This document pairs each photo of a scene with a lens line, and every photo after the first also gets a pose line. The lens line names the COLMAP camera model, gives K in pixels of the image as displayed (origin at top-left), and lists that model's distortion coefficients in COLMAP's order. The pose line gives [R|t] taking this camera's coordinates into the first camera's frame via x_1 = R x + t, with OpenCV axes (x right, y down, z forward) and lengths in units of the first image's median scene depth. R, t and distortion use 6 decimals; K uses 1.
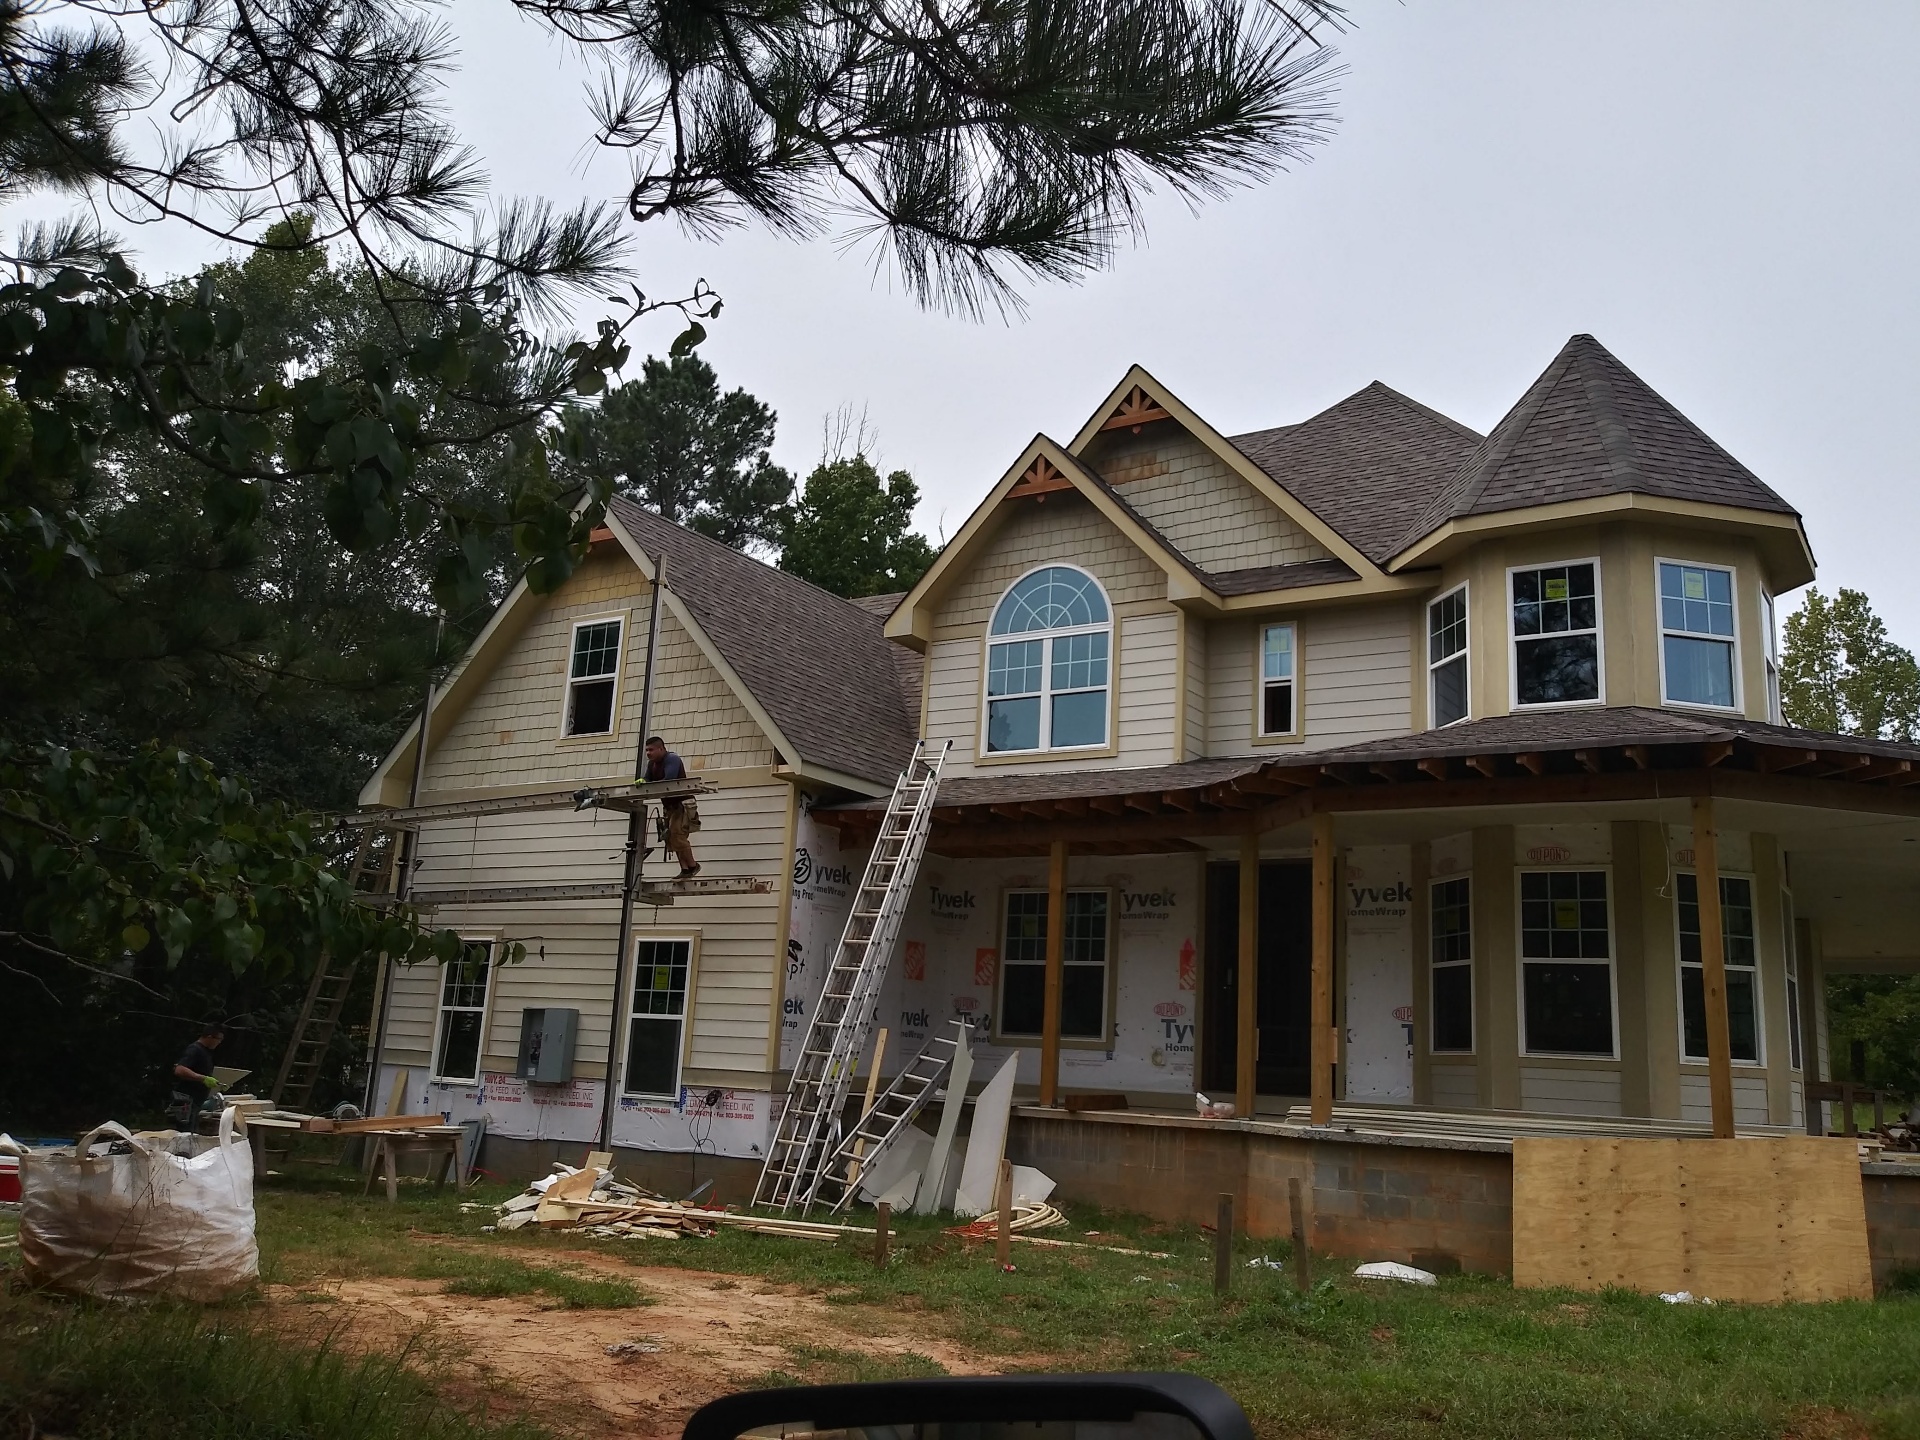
lens RADIAL K [[1503.0, 0, 999.7], [0, 1503.0, 715.1], [0, 0, 1]] dist [0.041139, -0.086001]
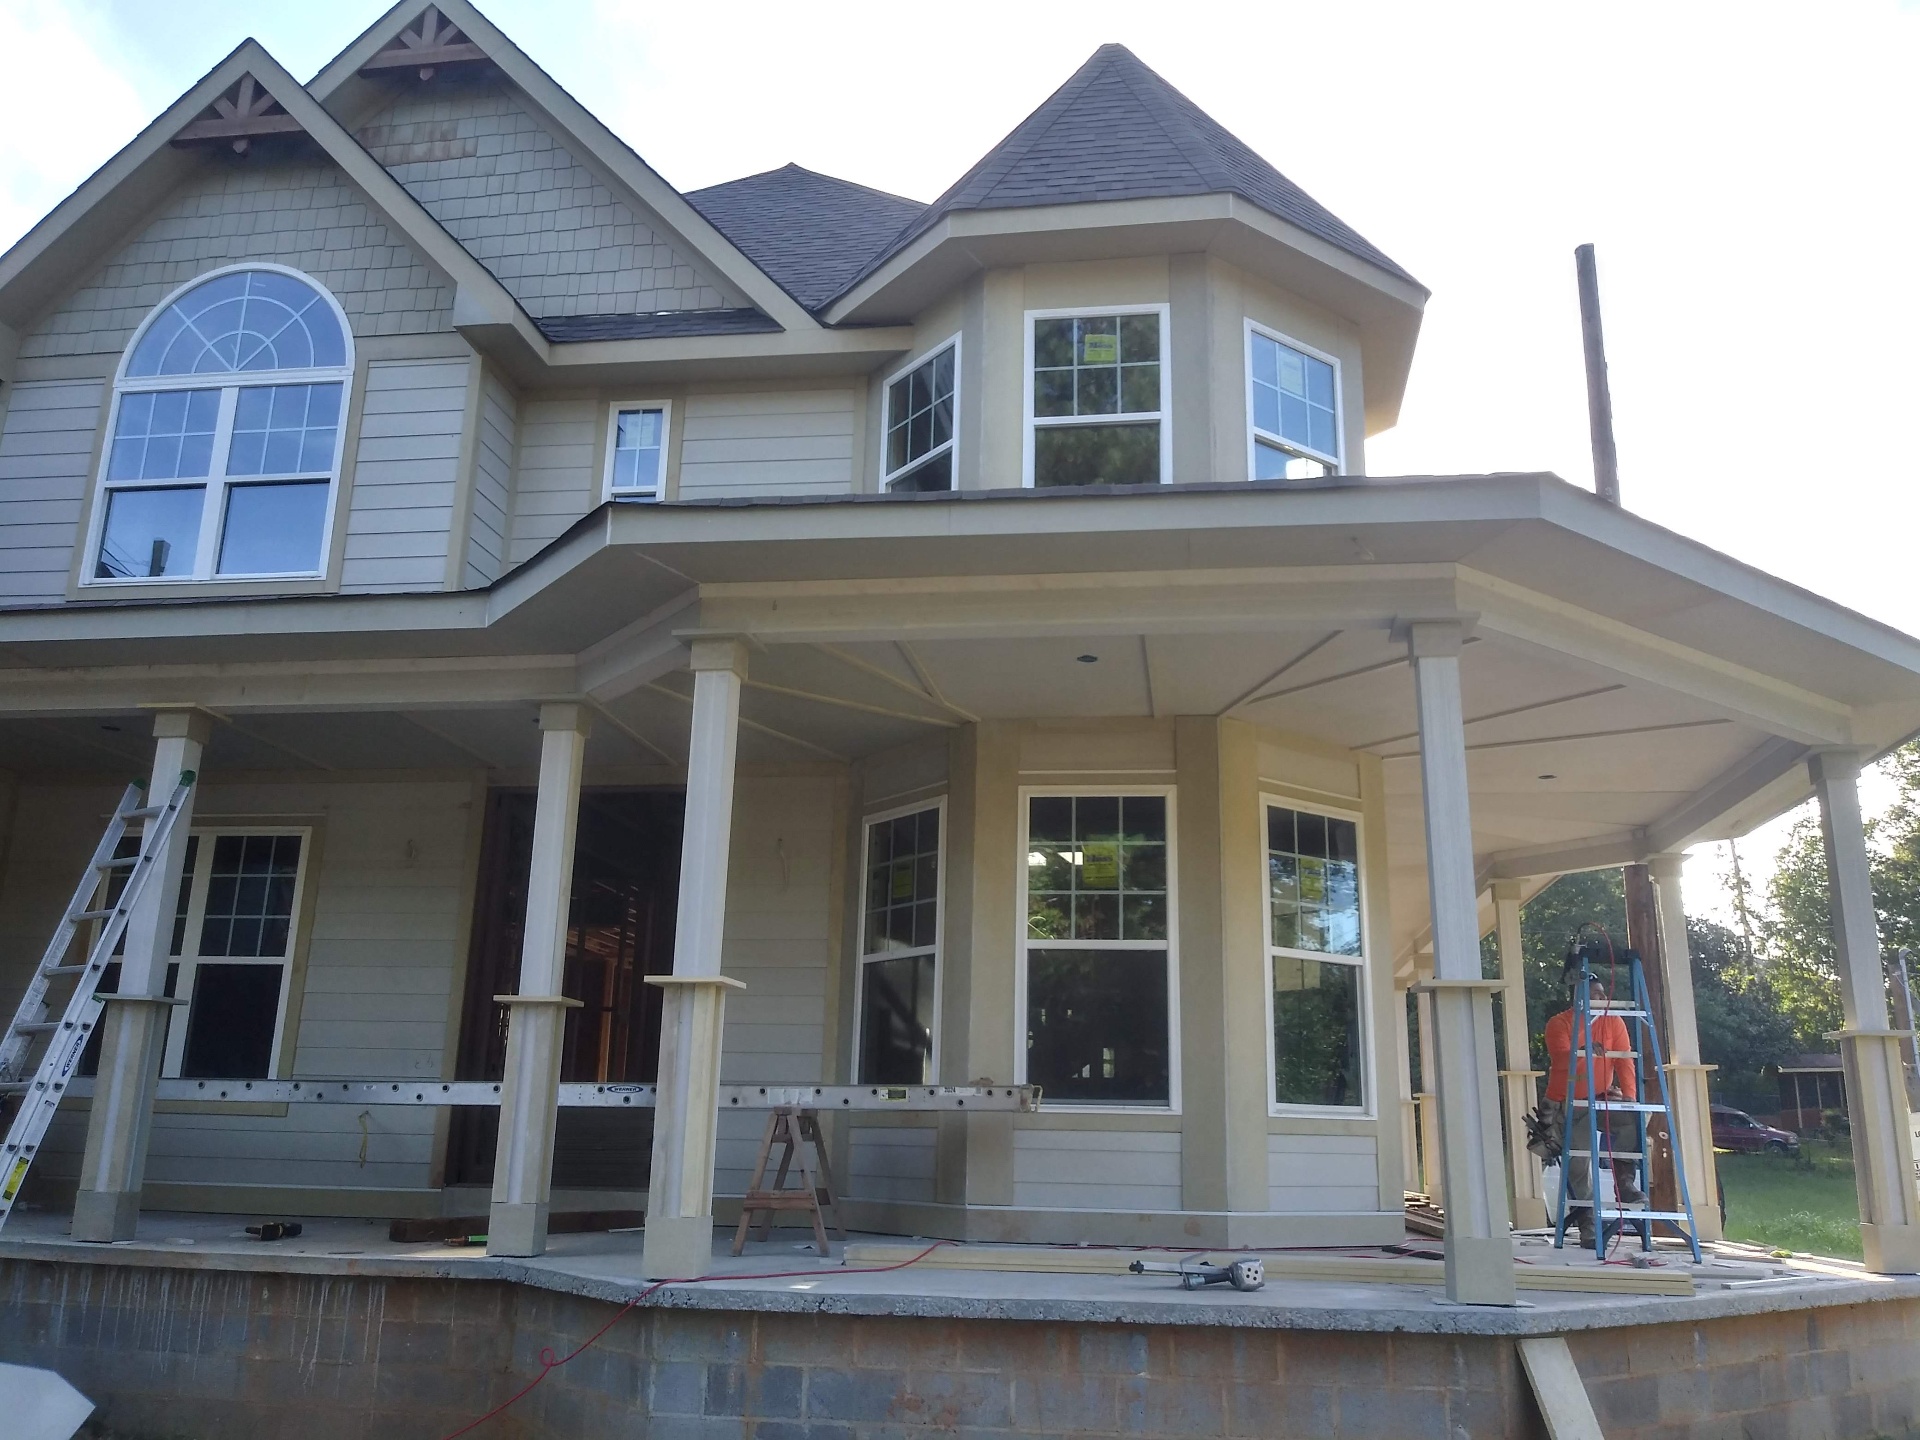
lens RADIAL K [[1553.9, 0, 972.5], [0, 1553.9, 714.8], [0, 0, 1]] dist [0.042587, -0.099588]
pose [[0.912763, 0.075629, 0.401428, 0.062541], [-0.066891, 0.997119, -0.035760, 0.076930], [-0.402977, 0.005789, 0.915192, 0.362926]]
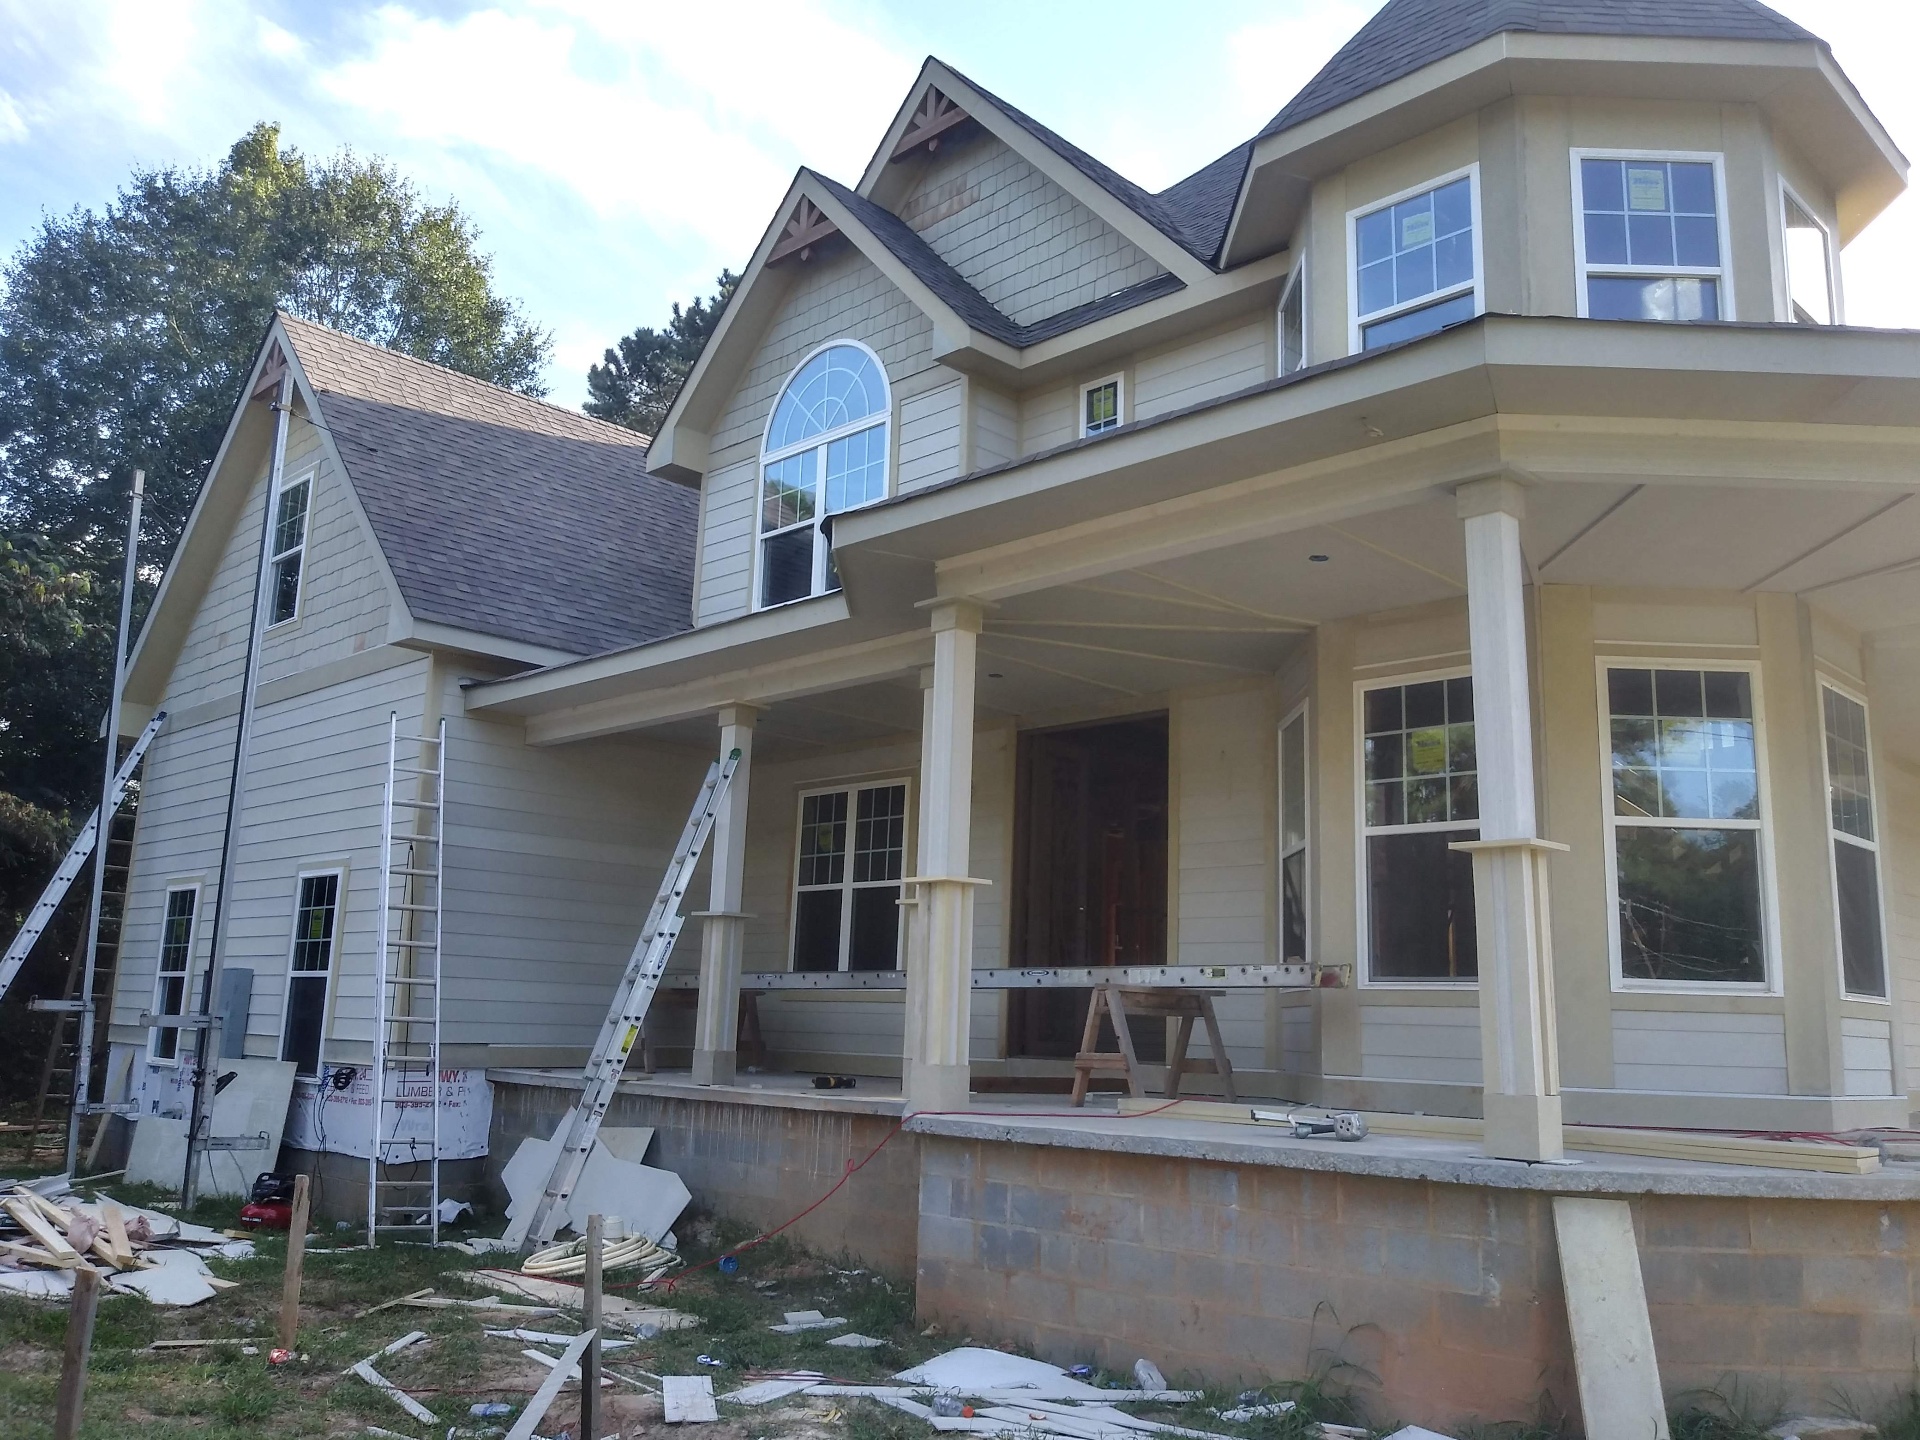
lens RADIAL K [[1553.9, 0, 972.5], [0, 1553.9, 714.8], [0, 0, 1]] dist [0.042587, -0.099588]
pose [[0.977287, -0.063648, -0.202134, 0.255826], [0.068216, 0.997547, 0.015710, 0.075225], [0.200638, -0.029142, 0.979232, 0.281084]]
